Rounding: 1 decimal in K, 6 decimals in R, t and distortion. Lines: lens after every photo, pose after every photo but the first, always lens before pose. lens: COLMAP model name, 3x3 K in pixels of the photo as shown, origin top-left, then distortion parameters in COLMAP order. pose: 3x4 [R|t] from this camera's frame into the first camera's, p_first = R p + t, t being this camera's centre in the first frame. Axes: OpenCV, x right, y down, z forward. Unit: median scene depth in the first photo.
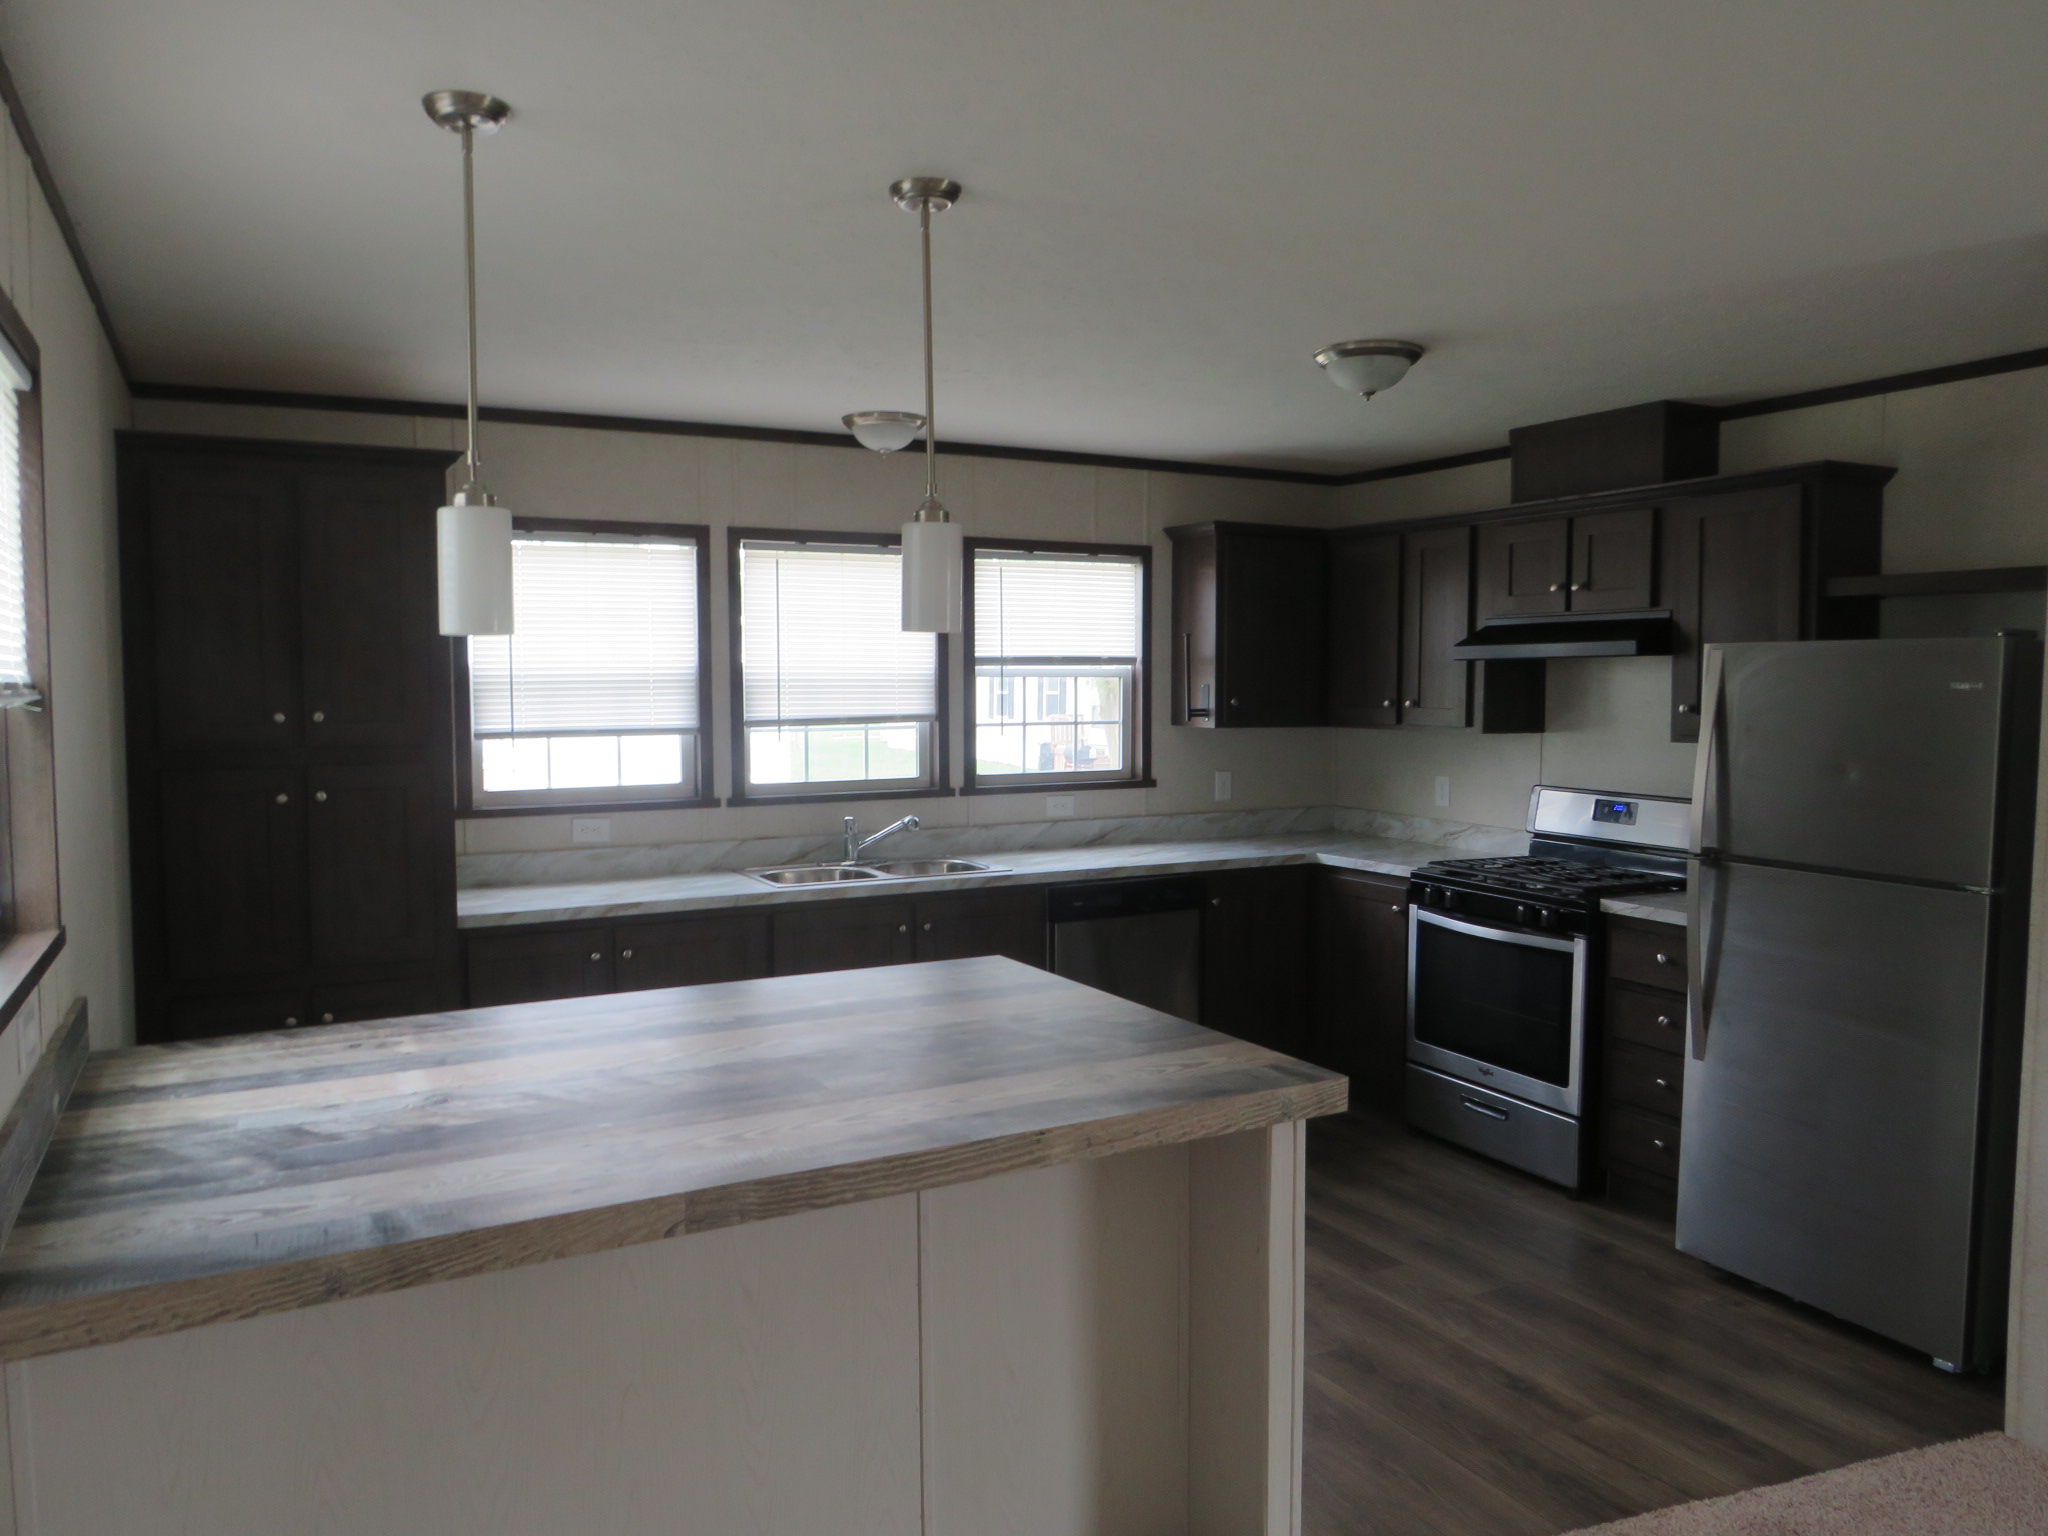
lens RADIAL K [[1472.0, 0, 1024.0], [0, 1472.0, 768.0], [0, 0, 1]] dist [0.002456, -0.001263]
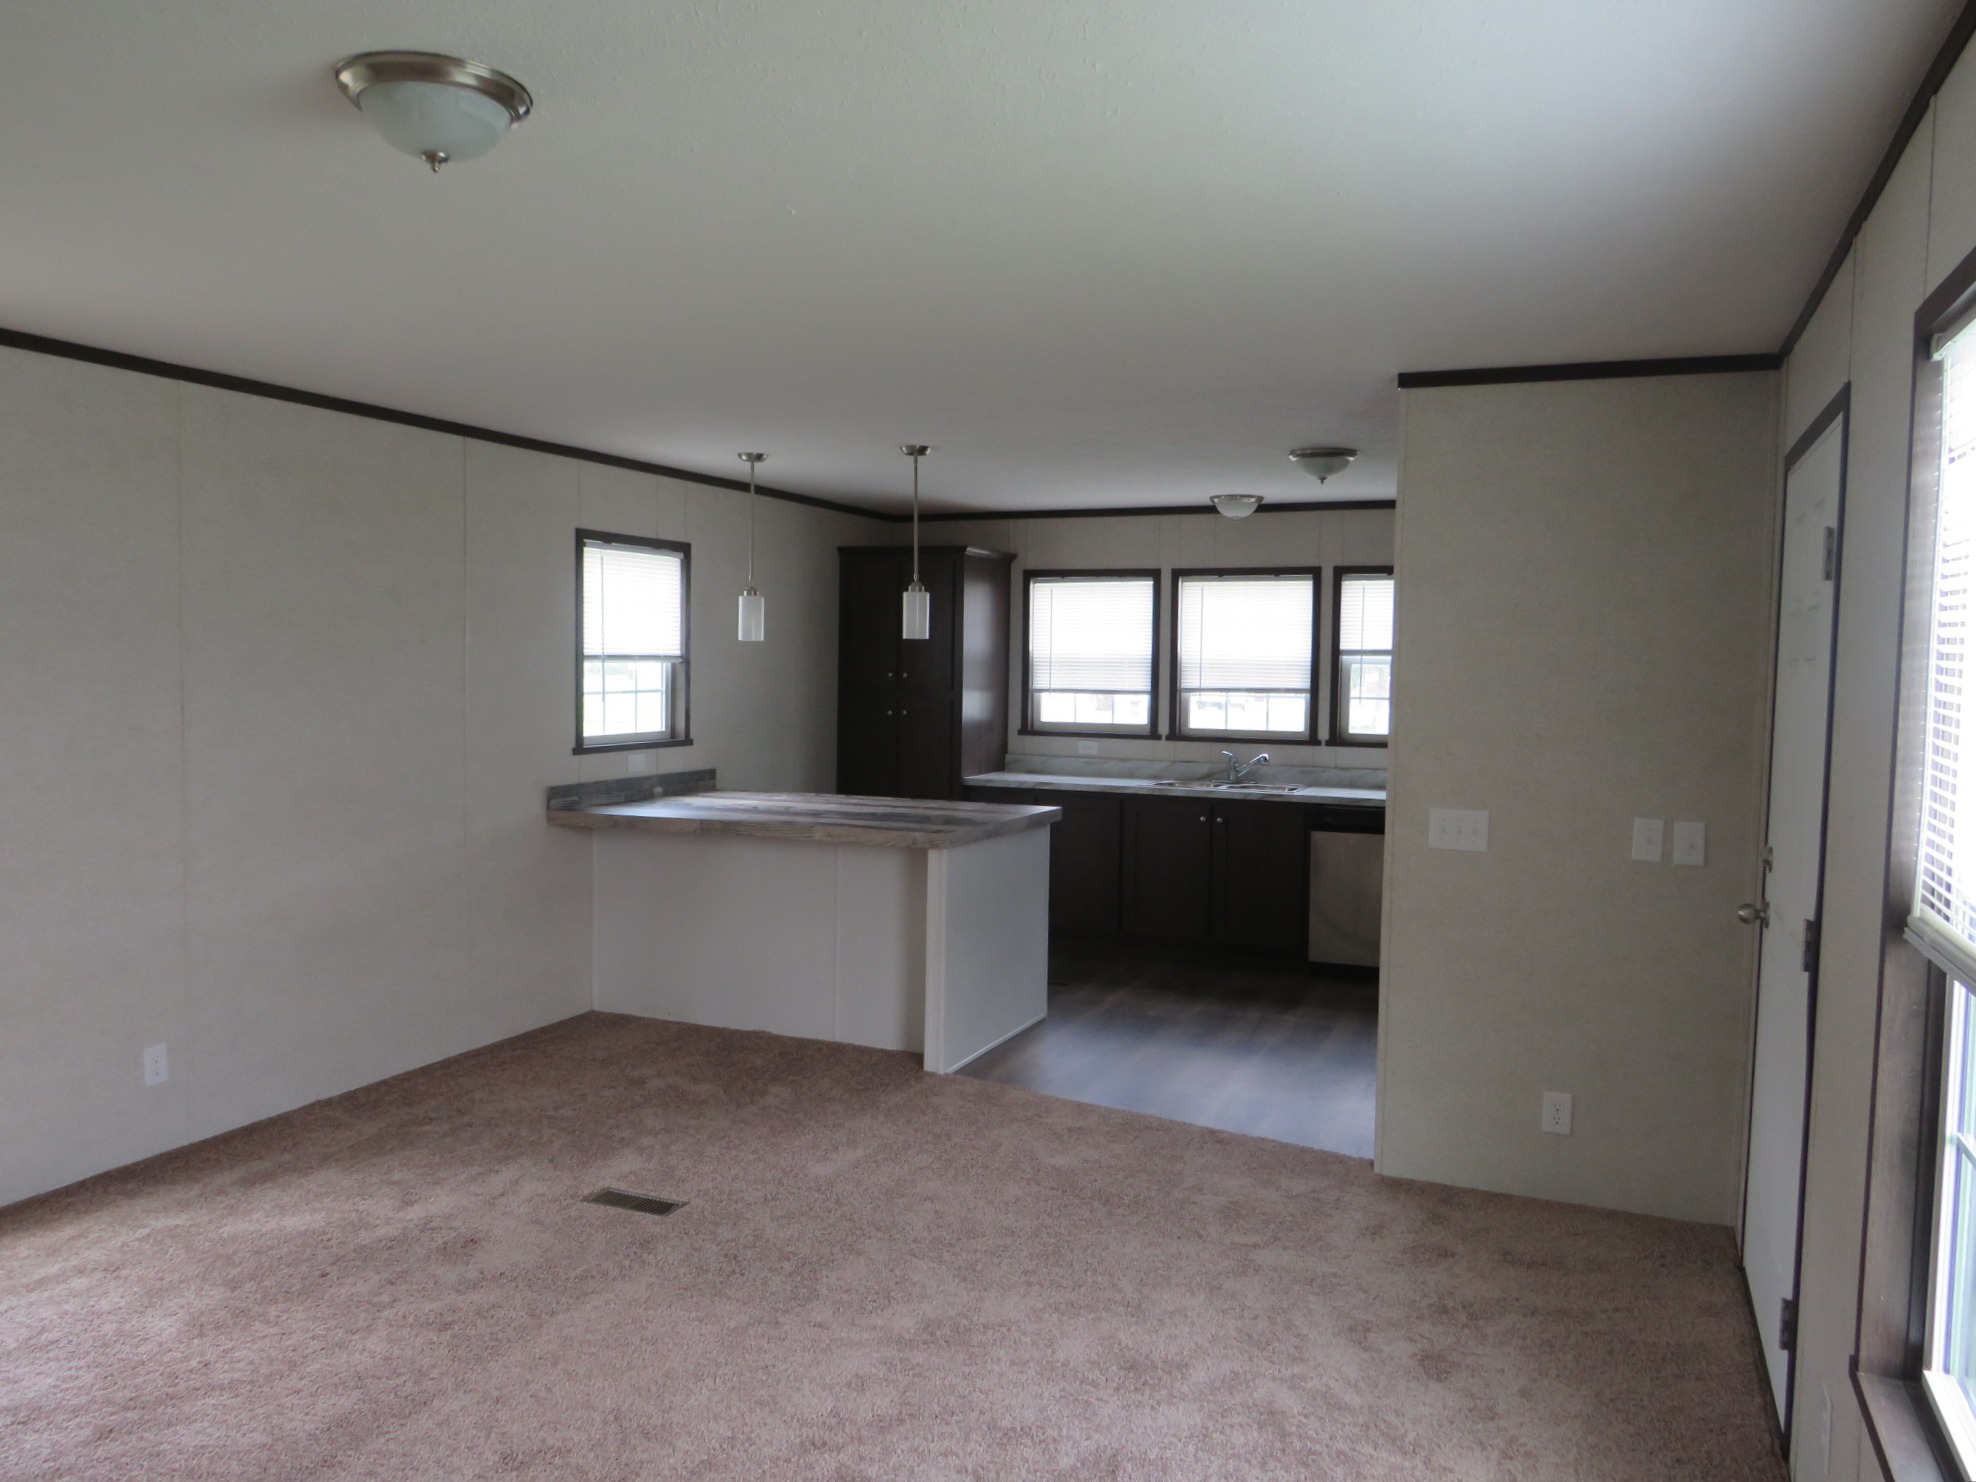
lens RADIAL K [[1420.2, 0, 988.0], [0, 1420.2, 741.0], [0, 0, 1]] dist [0.002456, -0.001263]
pose [[0.633957, 0.057463, -0.771230, 0.894209], [-0.064668, 0.997682, 0.021178, 0.006613], [0.770660, 0.036448, 0.636204, -0.152586]]
